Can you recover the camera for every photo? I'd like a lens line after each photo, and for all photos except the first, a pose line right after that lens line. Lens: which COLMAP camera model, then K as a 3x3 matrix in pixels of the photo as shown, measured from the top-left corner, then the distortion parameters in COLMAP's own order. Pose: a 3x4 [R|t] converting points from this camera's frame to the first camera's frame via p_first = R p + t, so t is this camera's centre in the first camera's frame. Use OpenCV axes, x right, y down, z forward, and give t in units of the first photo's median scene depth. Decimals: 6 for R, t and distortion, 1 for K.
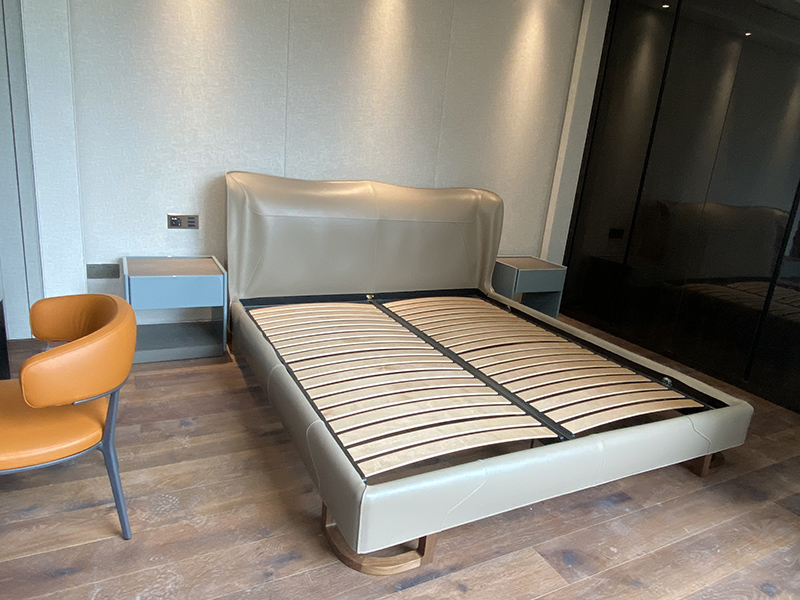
lens RADIAL K [[513.3, 0, 400.0], [0, 513.3, 300.0], [0, 0, 1]] dist [0.000826, 0.000078]
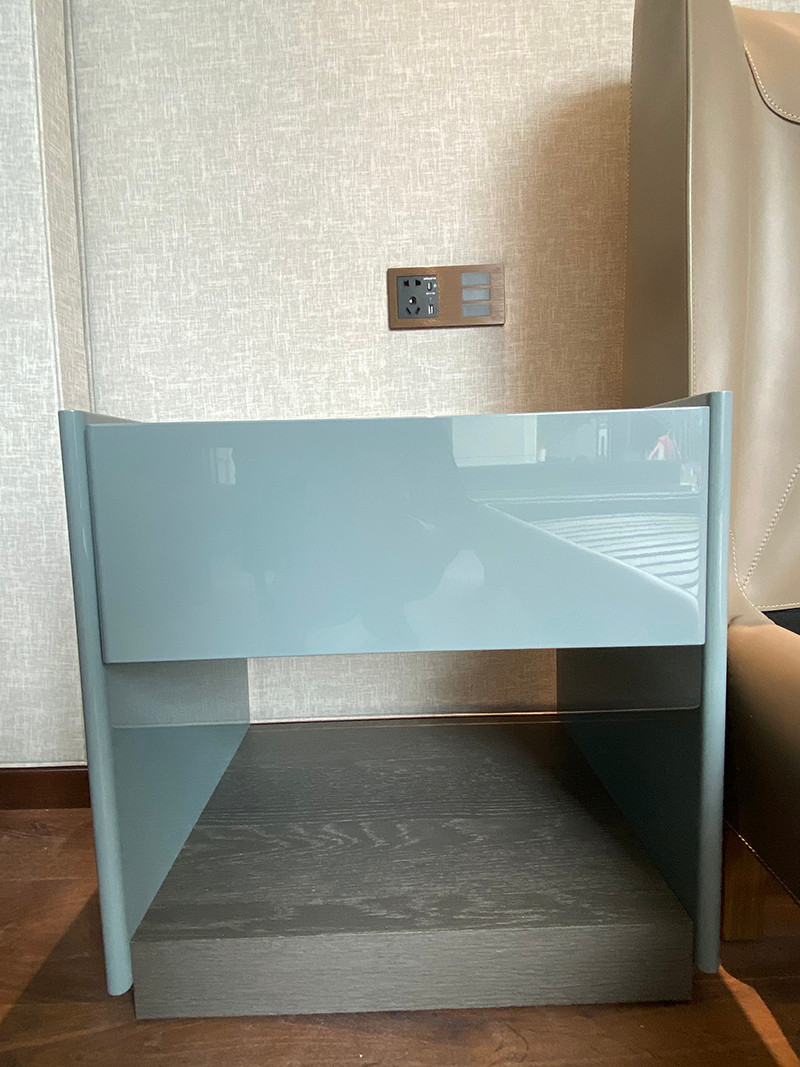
lens RADIAL K [[596.9, 0, 400.0], [0, 596.9, 533.5], [0, 0, 1]] dist [0.000831, 0.000140]
pose [[0.889271, -0.072223, -0.451642, -0.321898], [-0.009934, 0.984171, -0.176941, 0.010003], [0.457272, 0.161836, 0.874478, 0.760637]]
